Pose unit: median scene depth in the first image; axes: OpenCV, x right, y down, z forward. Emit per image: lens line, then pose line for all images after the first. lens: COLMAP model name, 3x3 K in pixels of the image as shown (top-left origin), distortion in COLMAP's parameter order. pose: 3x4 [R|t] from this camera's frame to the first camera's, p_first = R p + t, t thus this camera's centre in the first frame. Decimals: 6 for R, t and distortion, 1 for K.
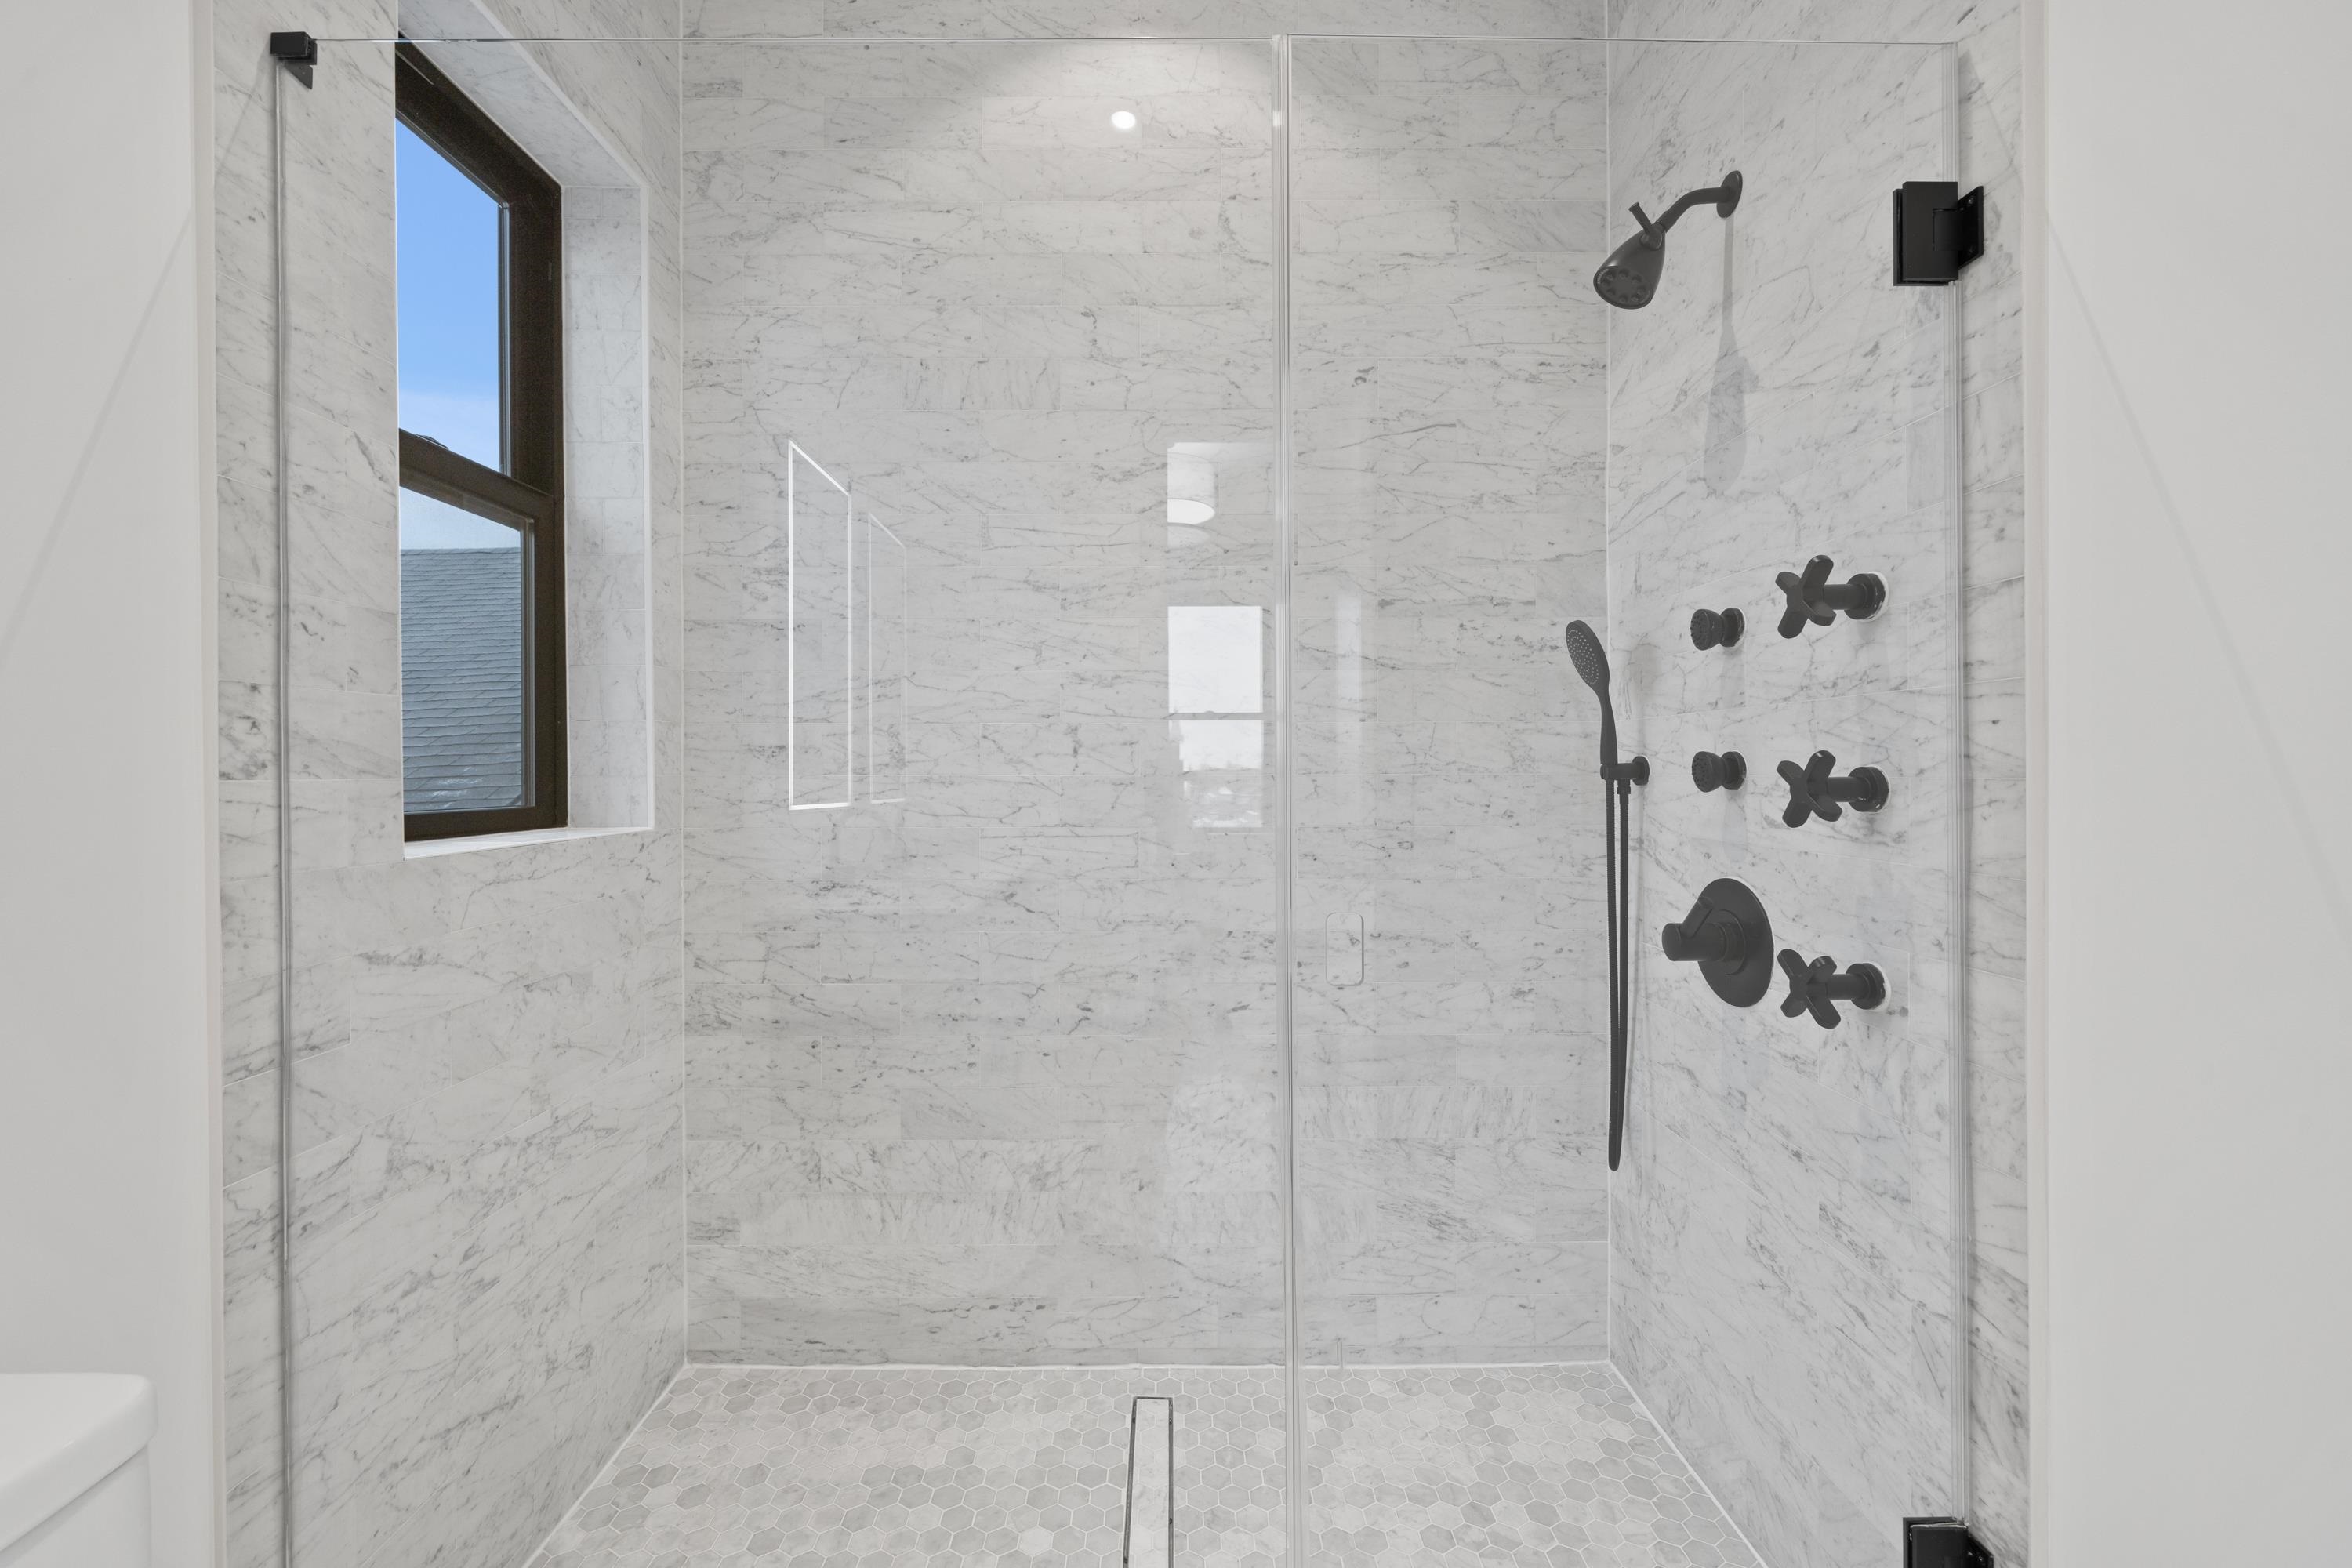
lens RADIAL K [[948.8, 0, 1176.1], [0, 948.8, 774.7], [0, 0, 1]] dist [-0.000261, -0.000163]
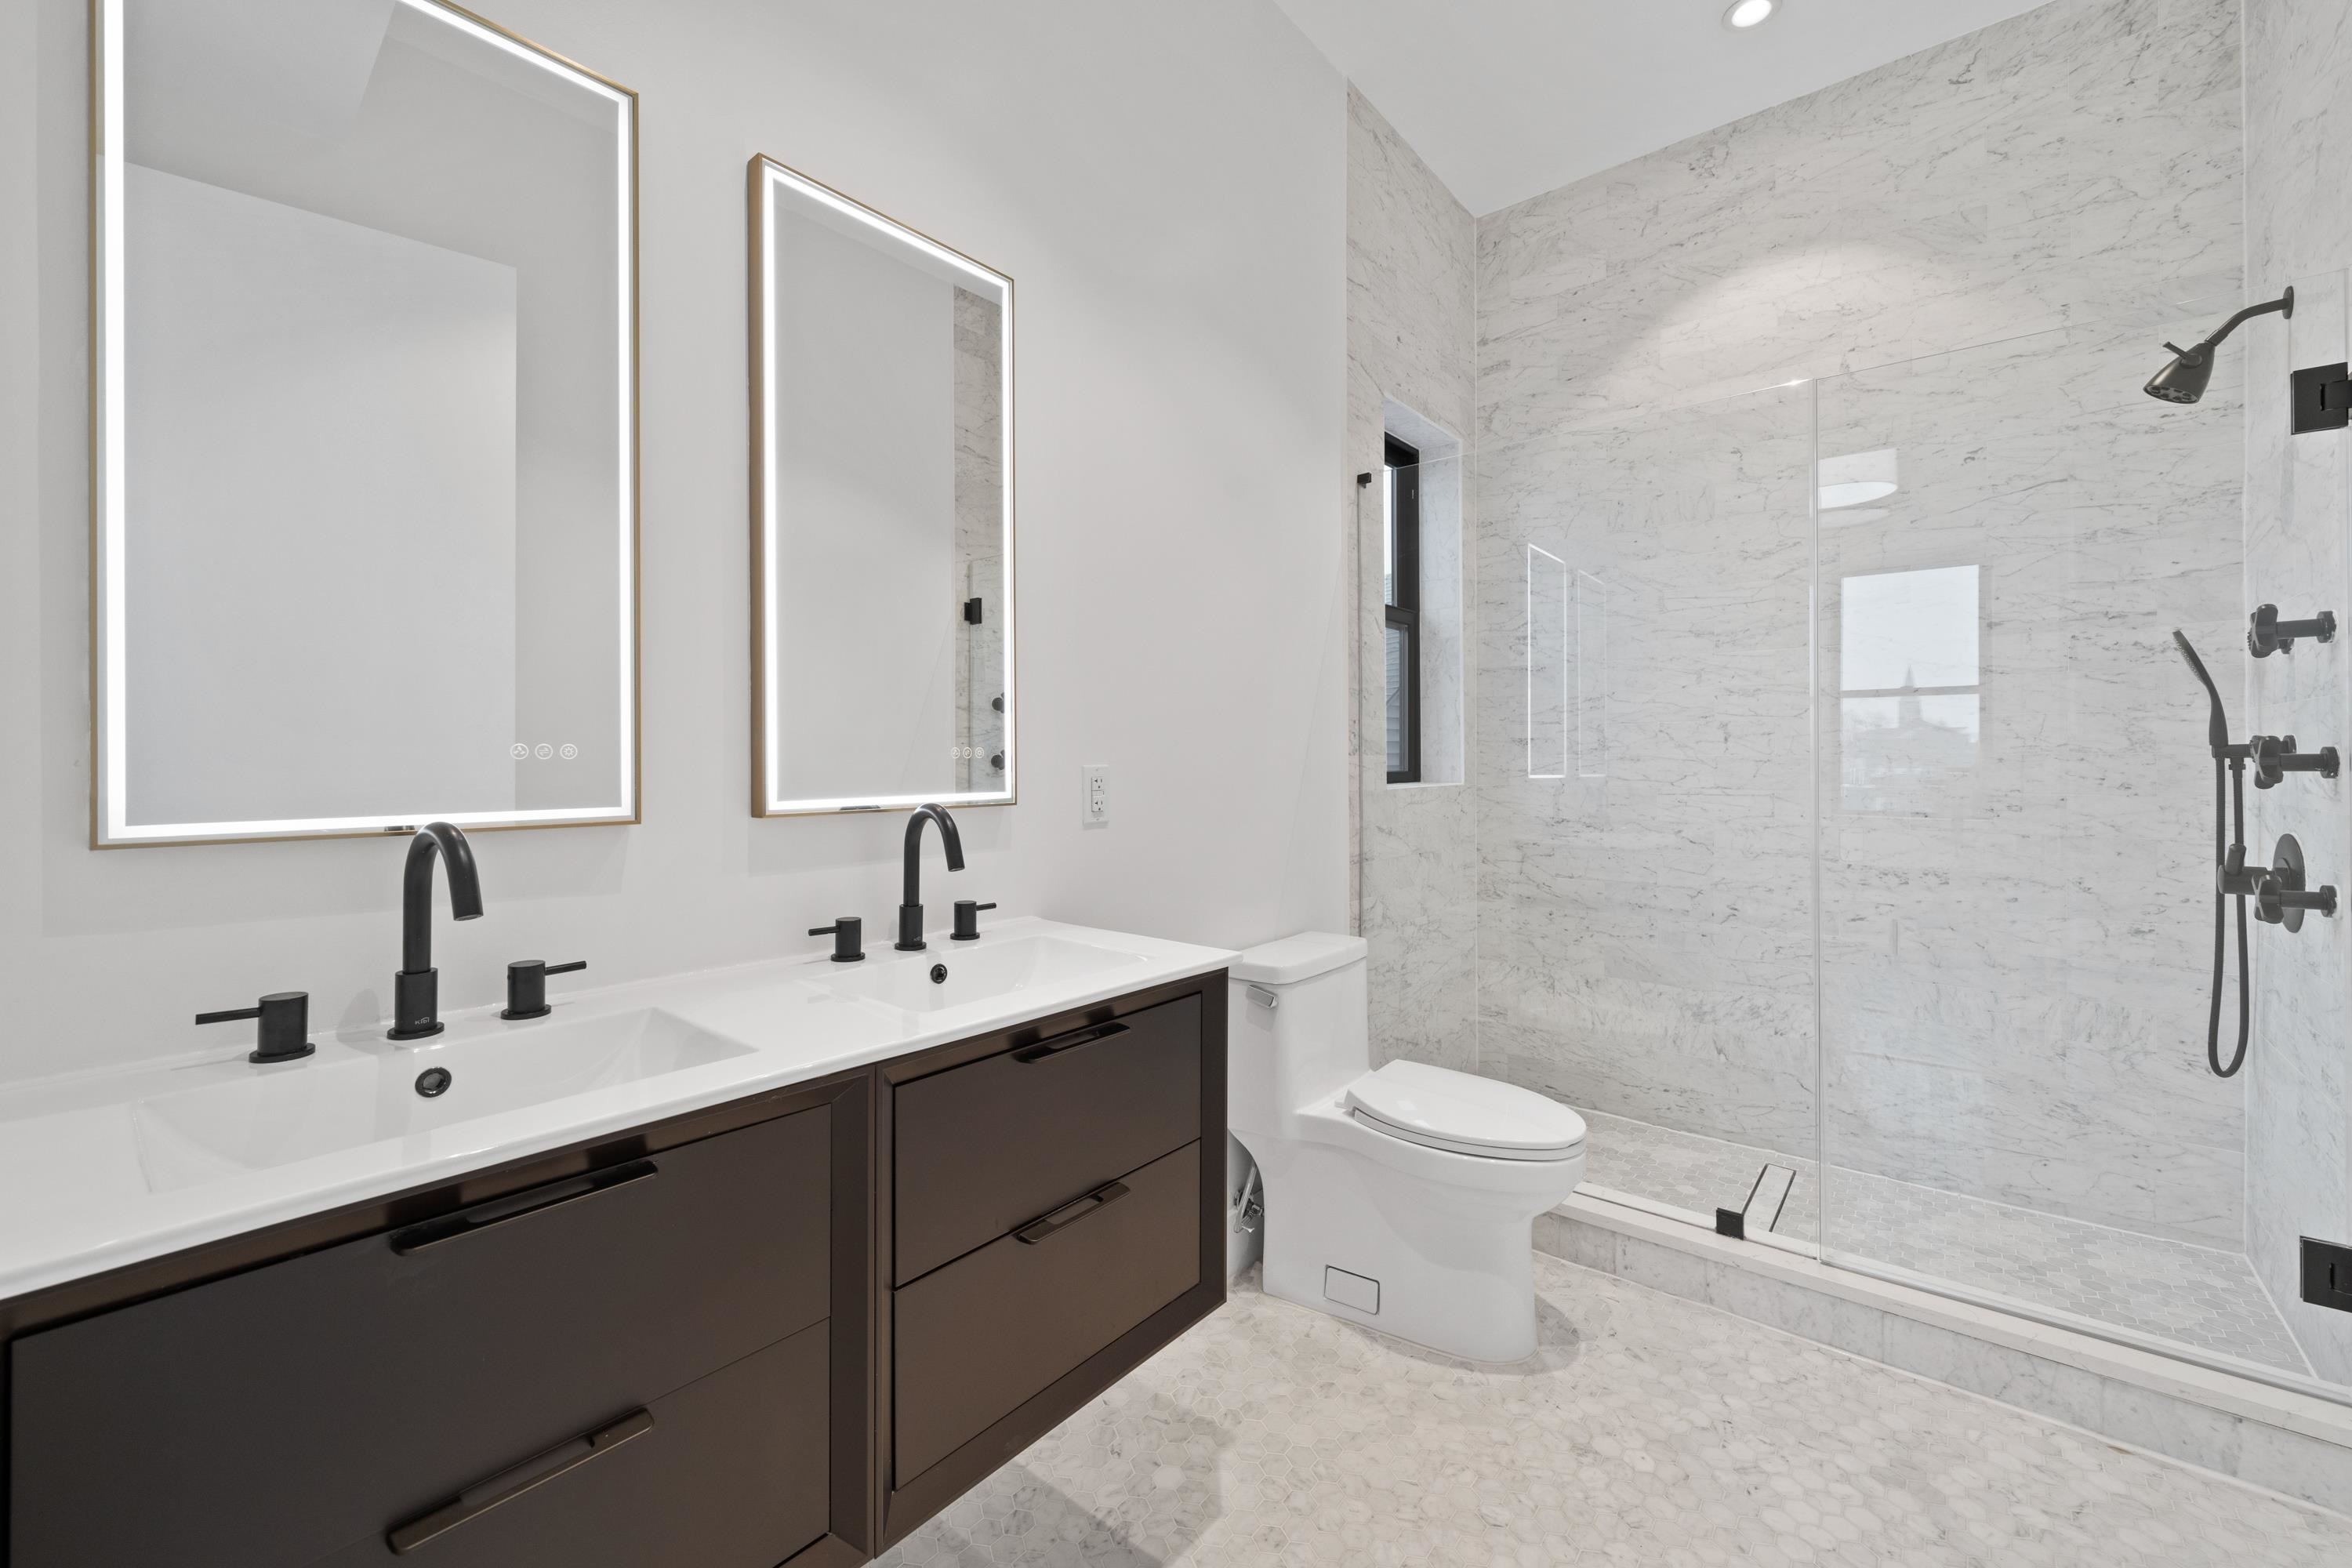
lens RADIAL K [[948.8, 0, 1170.6], [0, 948.8, 759.7], [0, 0, 1]] dist [-0.000261, -0.000163]
pose [[0.764325, 0.002180, -0.644827, 0.196737], [-0.000812, 0.999997, 0.002418, 0.005228], [0.644830, -0.001324, 0.764325, -0.749436]]
